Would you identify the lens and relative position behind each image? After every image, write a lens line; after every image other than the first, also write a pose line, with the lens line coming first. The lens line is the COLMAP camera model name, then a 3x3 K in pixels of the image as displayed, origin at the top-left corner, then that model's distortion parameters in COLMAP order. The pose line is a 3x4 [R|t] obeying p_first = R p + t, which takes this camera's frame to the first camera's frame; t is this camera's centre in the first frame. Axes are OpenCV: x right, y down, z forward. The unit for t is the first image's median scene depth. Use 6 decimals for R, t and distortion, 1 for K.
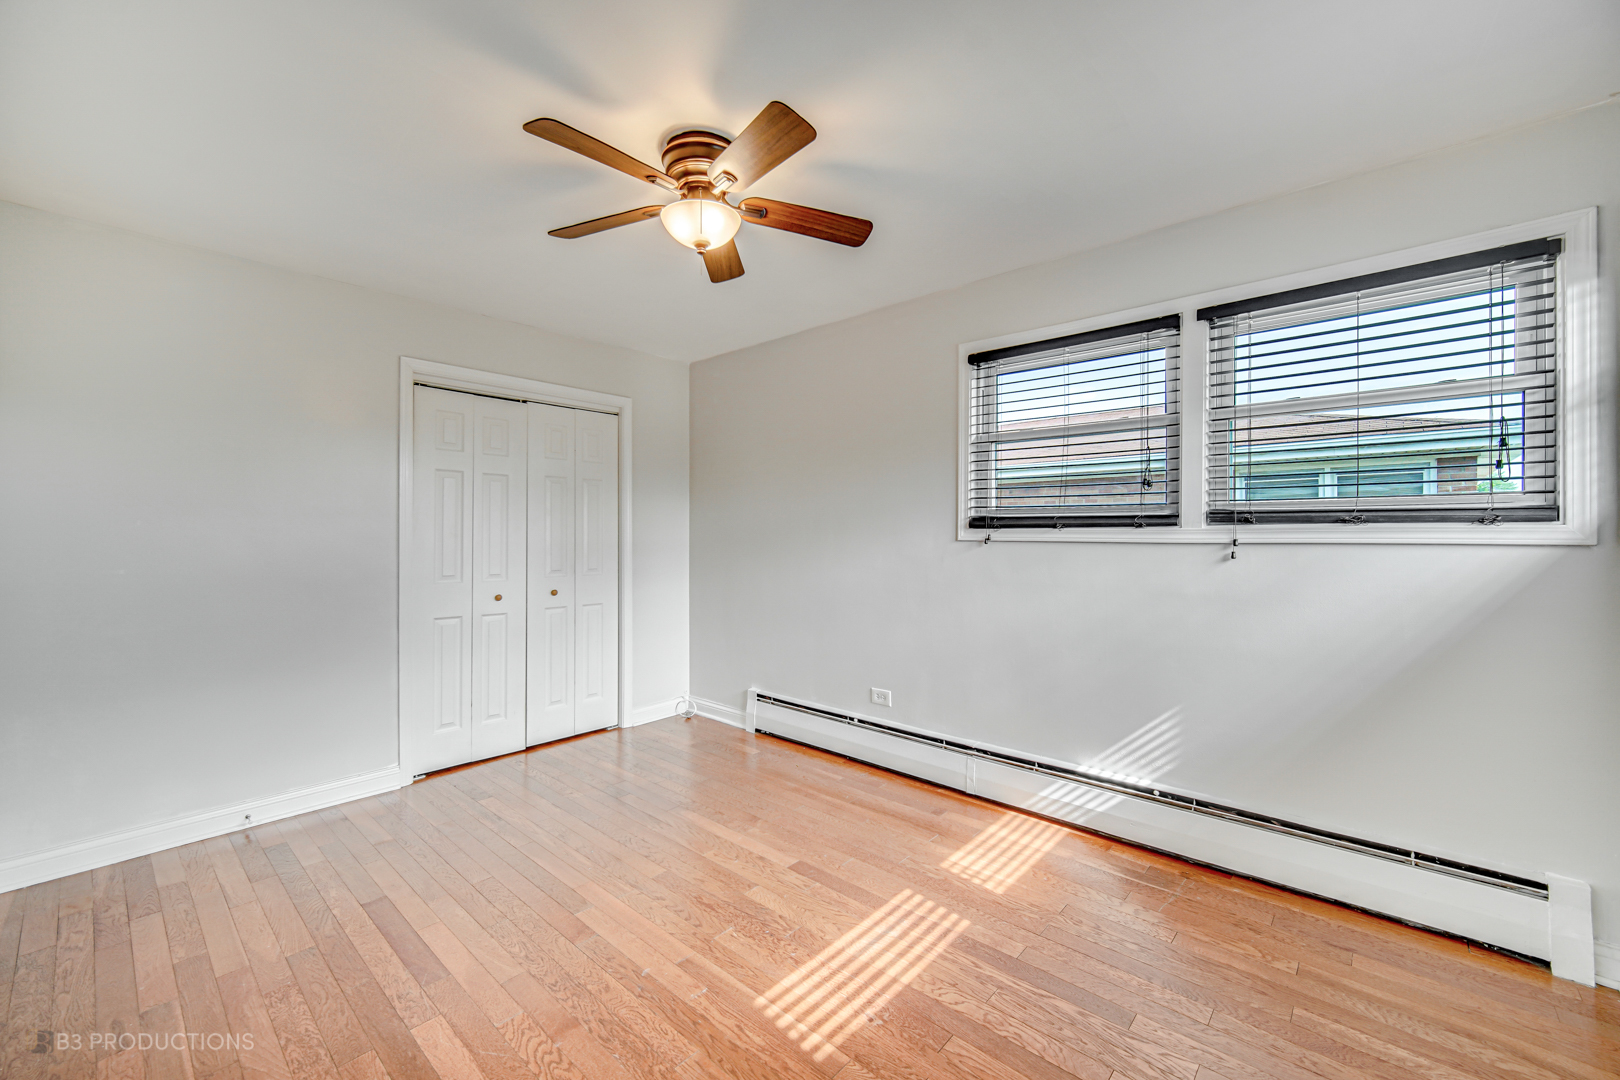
lens RADIAL K [[644.6, 0, 798.8], [0, 644.6, 539.8], [0, 0, 1]] dist [0.002741, -0.000480]
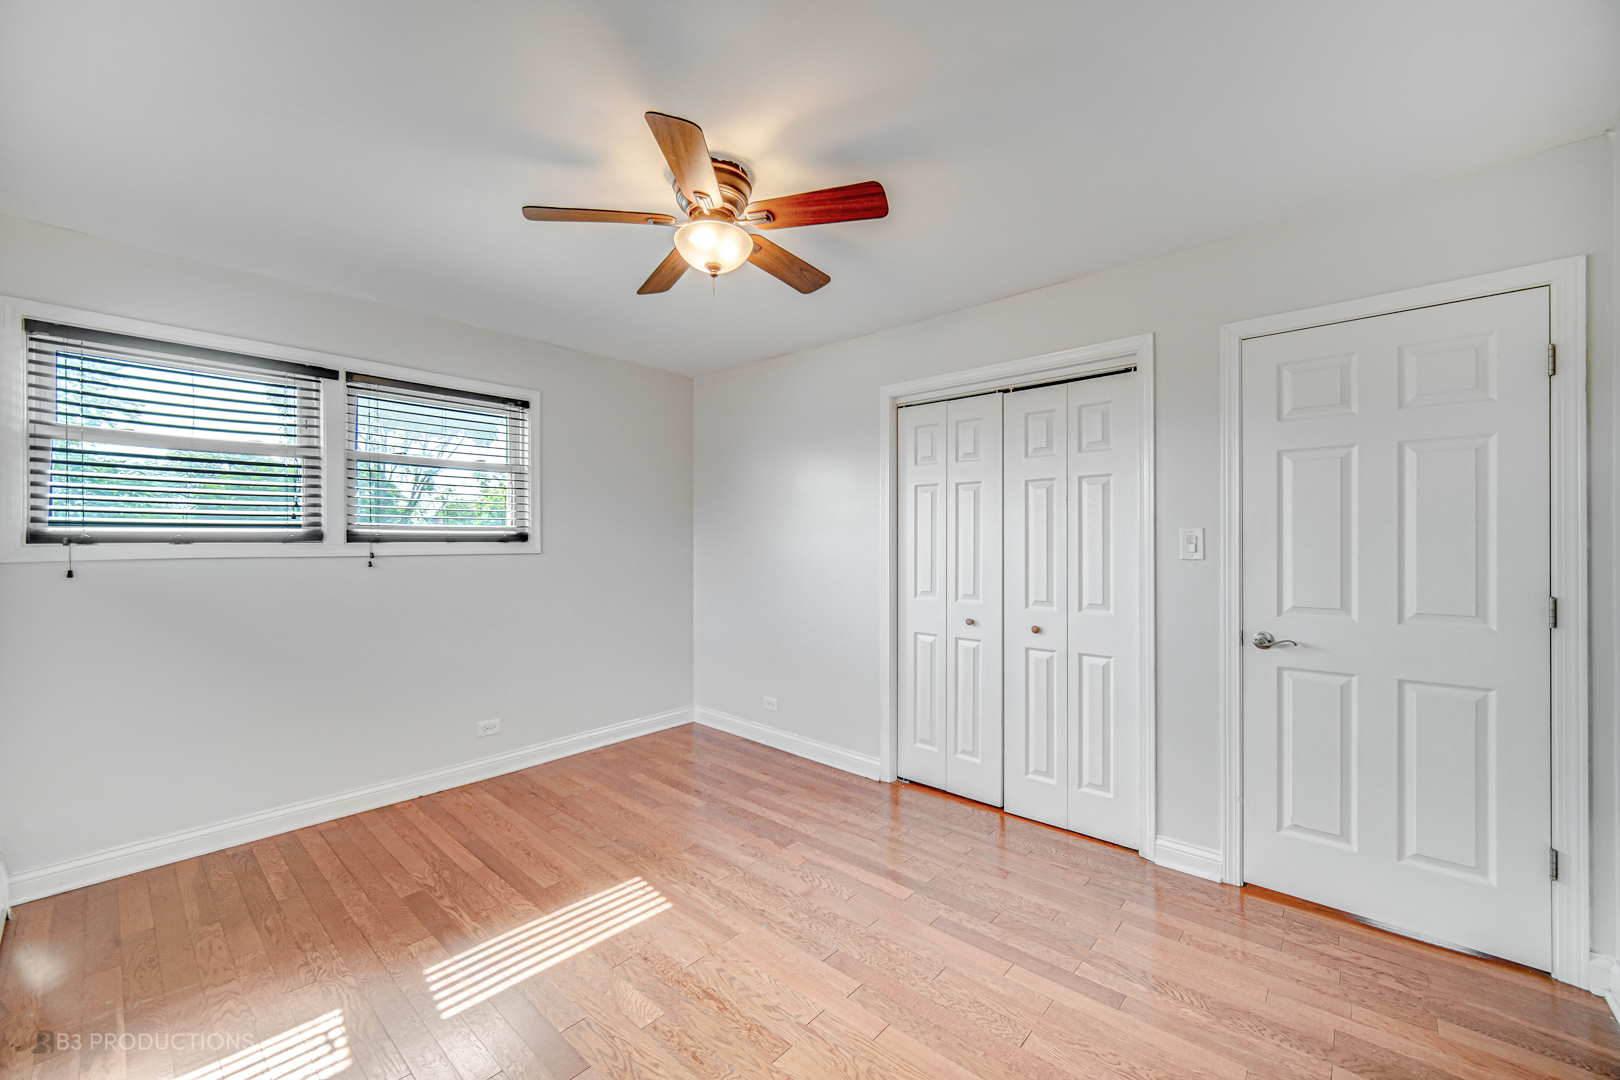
lens RADIAL K [[644.6, 0, 799.4], [0, 644.6, 539.5], [0, 0, 1]] dist [0.002741, -0.000480]
pose [[-0.999994, 0.003471, -0.000251, -0.258013], [0.003471, 0.999994, 0.000007, -0.024017], [0.000251, 0.000007, -1.000000, 1.833575]]
